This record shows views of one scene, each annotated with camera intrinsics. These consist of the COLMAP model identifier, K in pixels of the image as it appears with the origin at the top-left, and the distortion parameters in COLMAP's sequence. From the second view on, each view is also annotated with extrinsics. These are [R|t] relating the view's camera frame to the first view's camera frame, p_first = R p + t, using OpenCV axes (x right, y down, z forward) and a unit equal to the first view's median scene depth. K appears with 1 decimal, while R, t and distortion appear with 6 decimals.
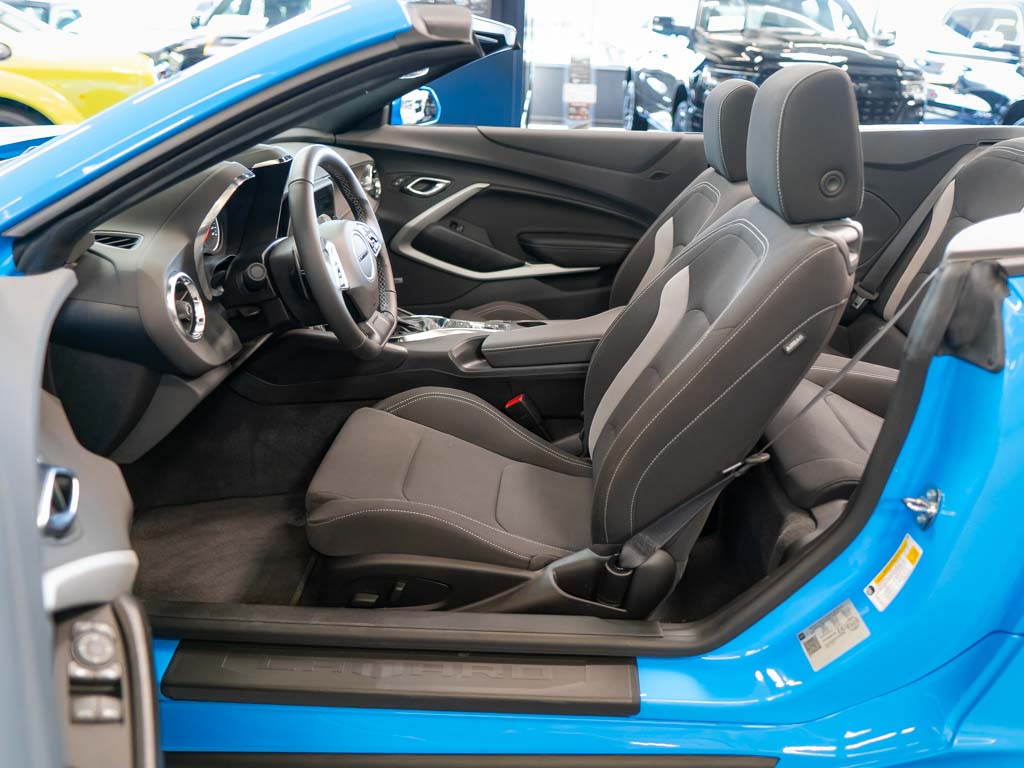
lens RADIAL K [[886.1, 0, 512.0], [0, 886.1, 384.0], [0, 0, 1]] dist [-0.003273, -0.002028]
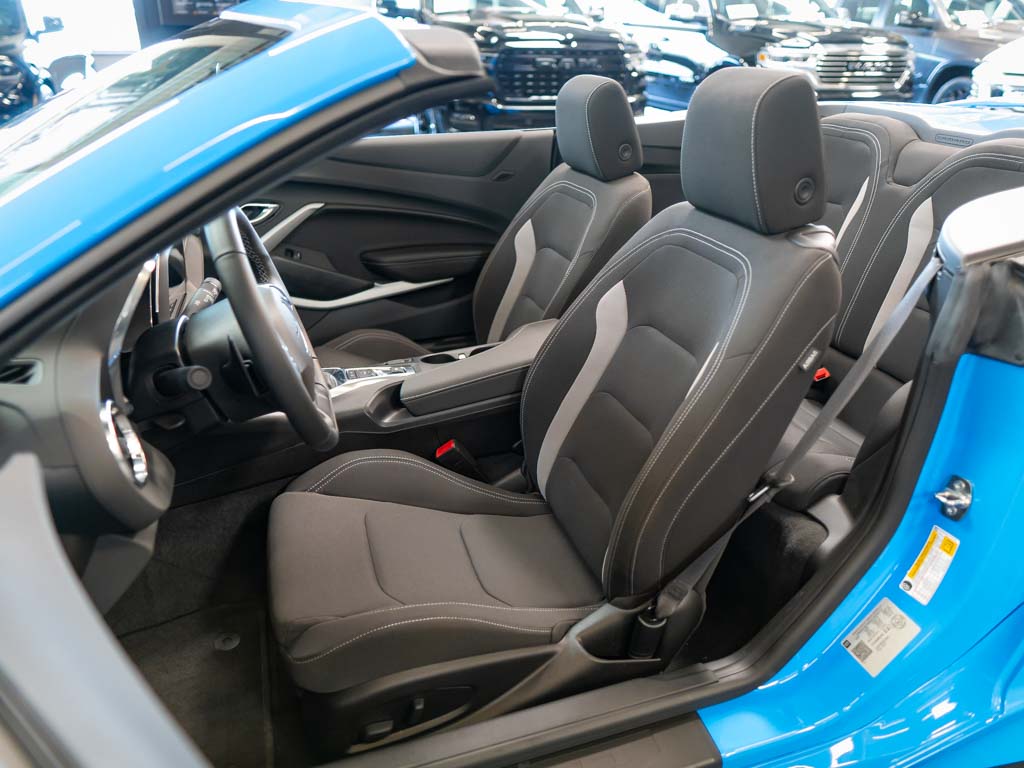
lens RADIAL K [[858.8, 0, 542.9], [0, 858.8, 377.0], [0, 0, 1]] dist [0.001764, 0.002047]
pose [[0.929114, -0.171295, 0.327728, -0.181828], [0.162014, 0.985219, 0.055638, -0.086047], [-0.332414, 0.001402, 0.943132, 0.135747]]
